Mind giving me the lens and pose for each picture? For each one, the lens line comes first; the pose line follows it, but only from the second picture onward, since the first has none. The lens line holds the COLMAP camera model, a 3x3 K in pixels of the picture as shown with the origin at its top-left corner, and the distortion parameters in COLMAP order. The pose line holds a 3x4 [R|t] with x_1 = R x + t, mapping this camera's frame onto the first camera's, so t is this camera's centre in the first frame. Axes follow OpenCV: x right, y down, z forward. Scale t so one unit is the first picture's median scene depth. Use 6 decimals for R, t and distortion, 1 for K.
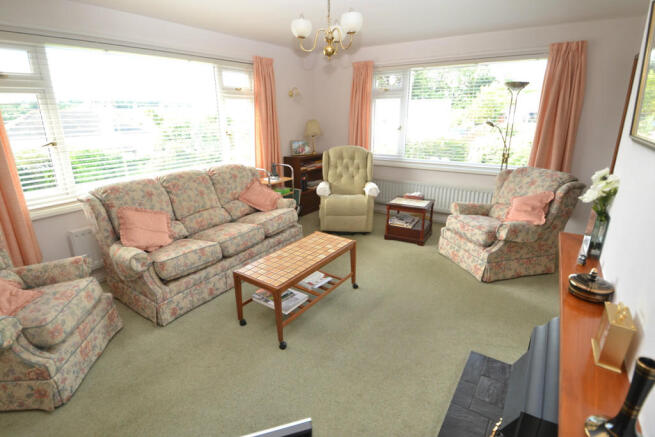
lens RADIAL K [[344.4, 0, 325.7], [0, 344.4, 218.9], [0, 0, 1]] dist [0.000936, 0.000019]
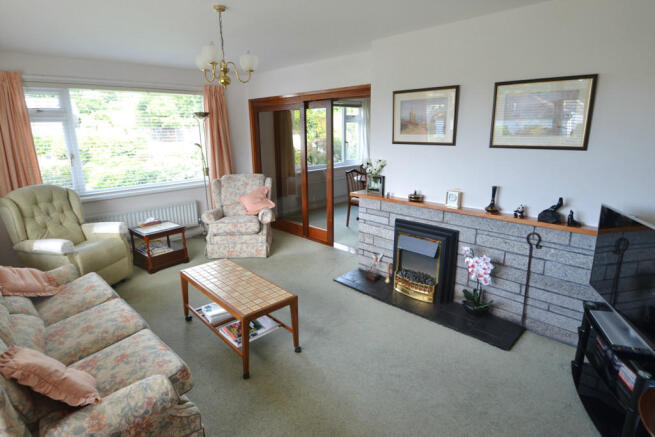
lens RADIAL K [[346.9, 0, 325.4], [0, 346.9, 214.6], [0, 0, 1]] dist [-0.001395, 0.000157]
pose [[0.185663, -0.231035, 0.955067, -0.615297], [0.305340, 0.937413, 0.167407, -0.106493], [-0.933968, 0.260539, 0.244587, 0.321325]]
